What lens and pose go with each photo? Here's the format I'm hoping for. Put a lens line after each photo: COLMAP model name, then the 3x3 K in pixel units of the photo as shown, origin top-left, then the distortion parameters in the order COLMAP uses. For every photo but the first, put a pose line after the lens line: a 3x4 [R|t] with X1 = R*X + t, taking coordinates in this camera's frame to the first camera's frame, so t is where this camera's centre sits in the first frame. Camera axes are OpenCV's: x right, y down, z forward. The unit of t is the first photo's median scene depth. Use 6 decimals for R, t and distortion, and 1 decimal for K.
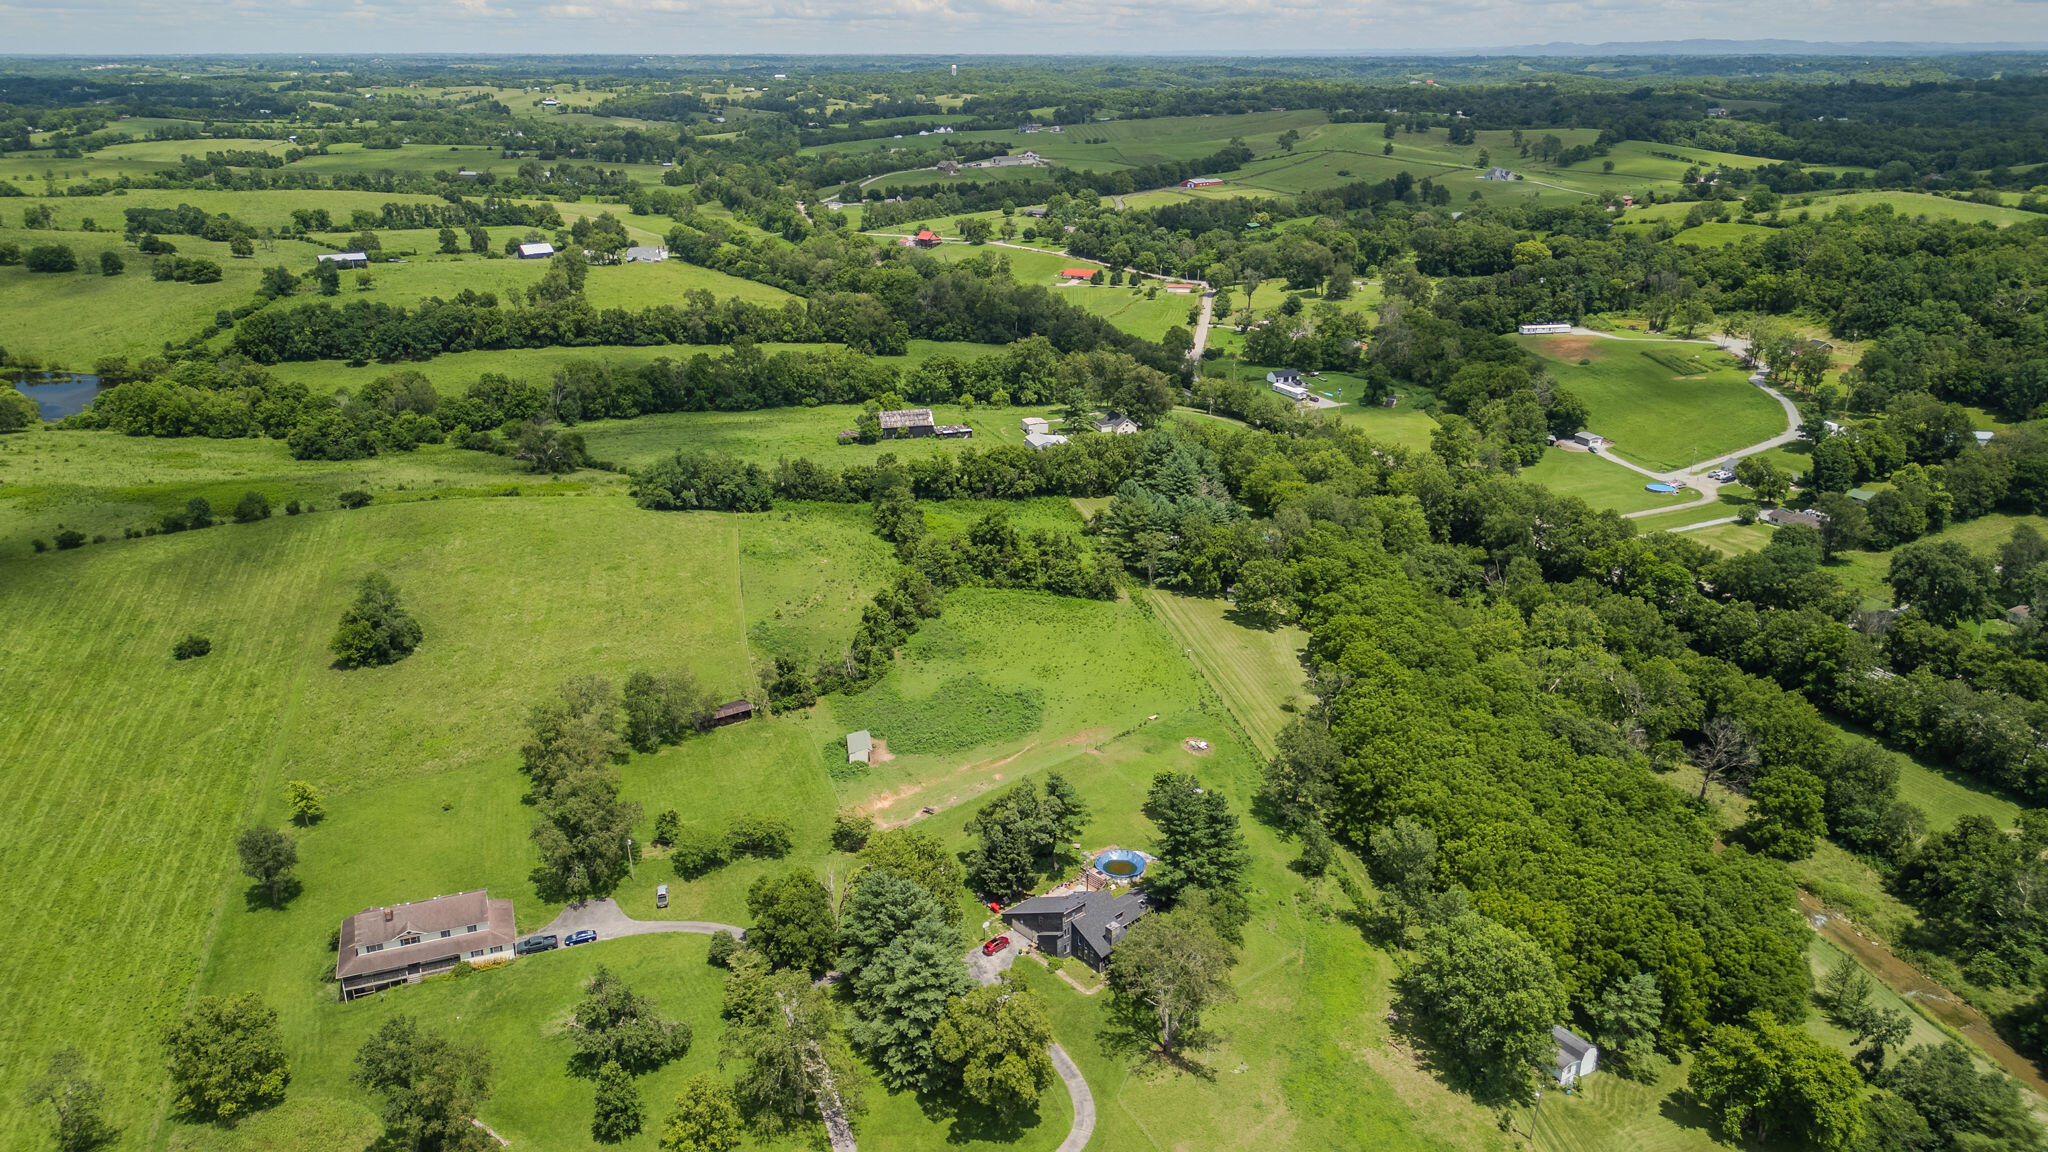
lens RADIAL K [[1559.6, 0, 1024.0], [0, 1559.6, 576.0], [0, 0, 1]] dist [0.032211, -0.000064]
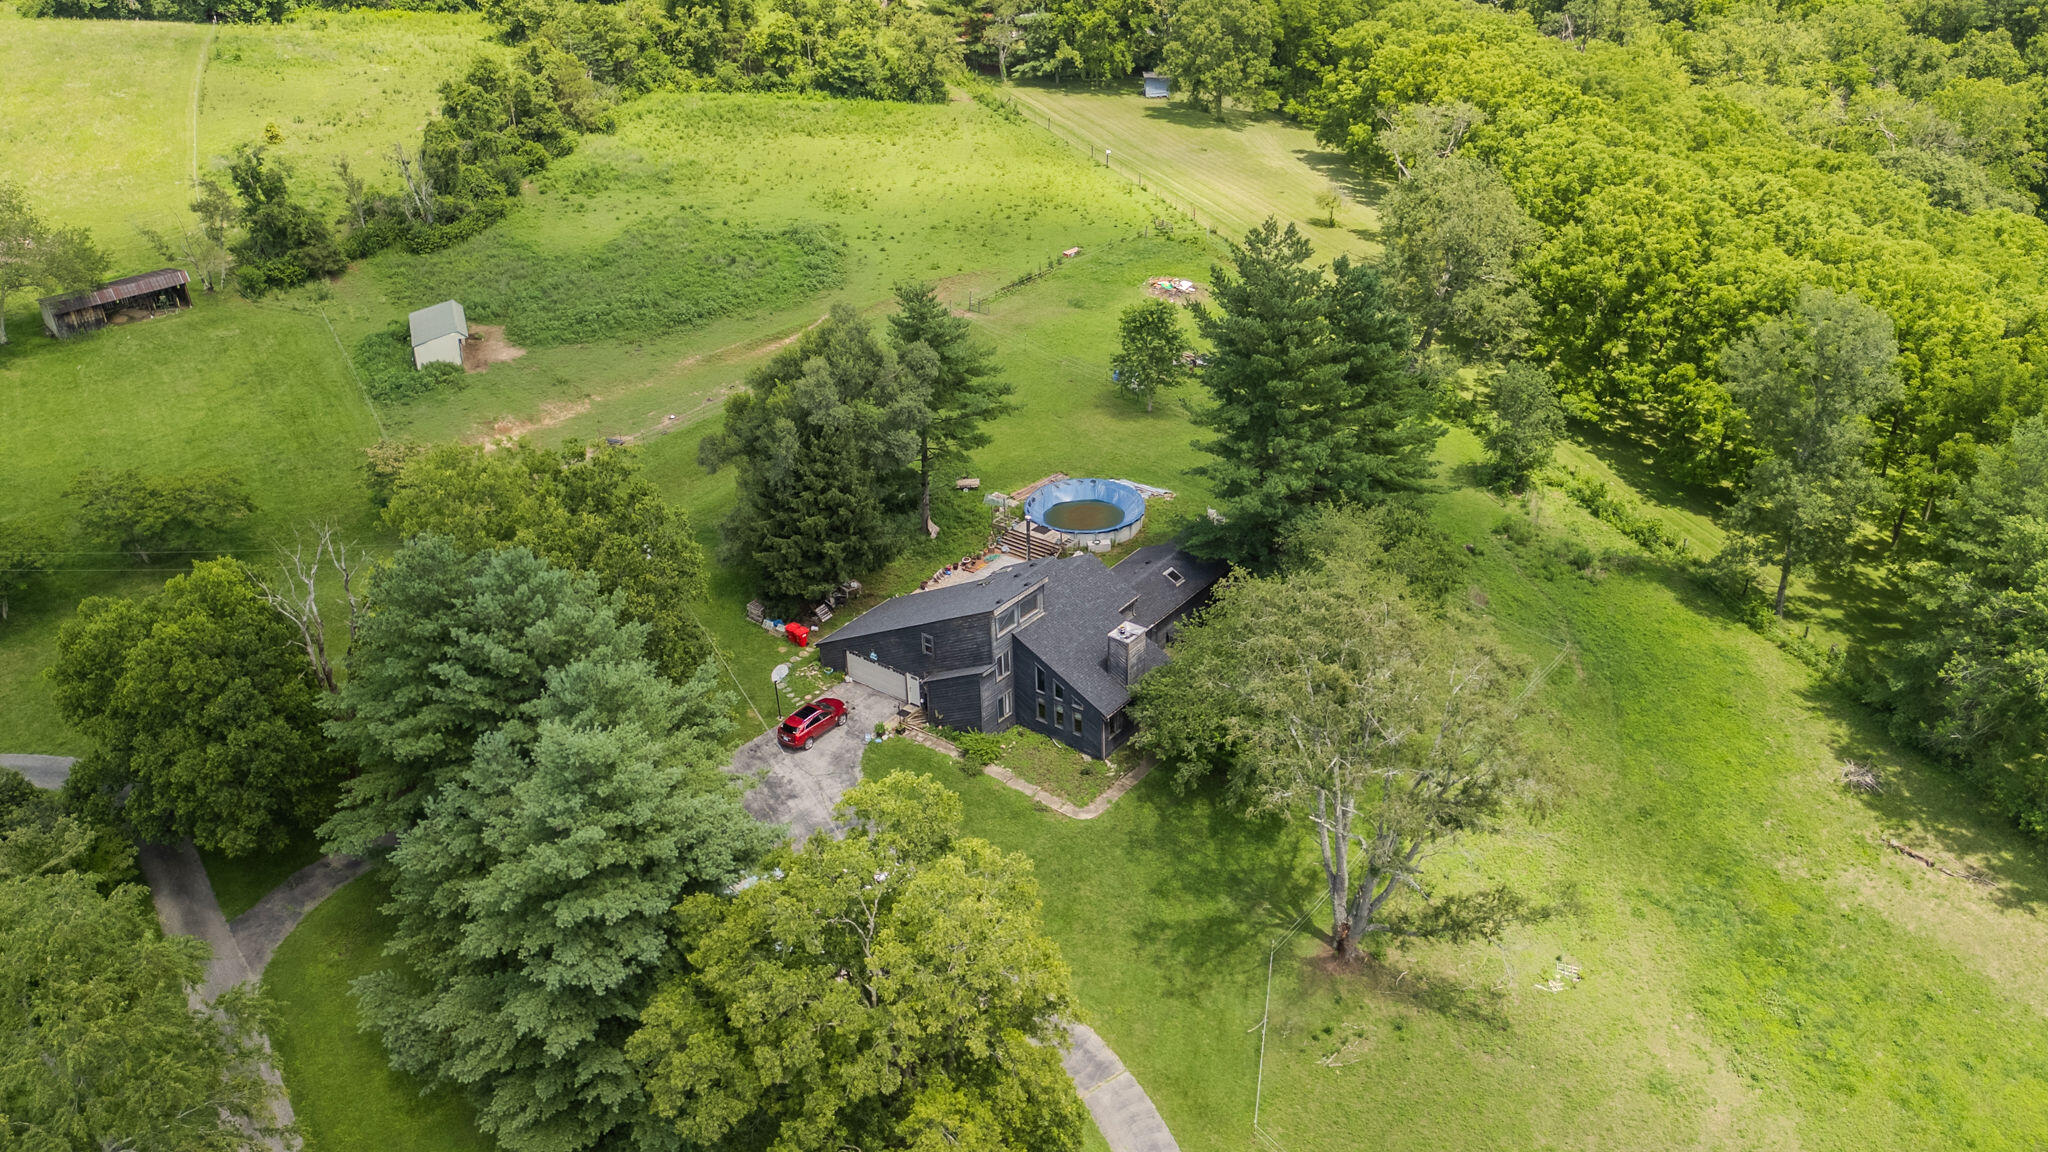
lens RADIAL K [[1518.6, 0, 1045.7], [0, 1518.6, 574.2], [0, 0, 1]] dist [0.204080, -0.440372]
pose [[0.980686, -0.097086, 0.169793, -0.021935], [0.075495, 0.988727, 0.129303, 0.159300], [-0.180433, -0.113988, 0.976960, 0.641029]]
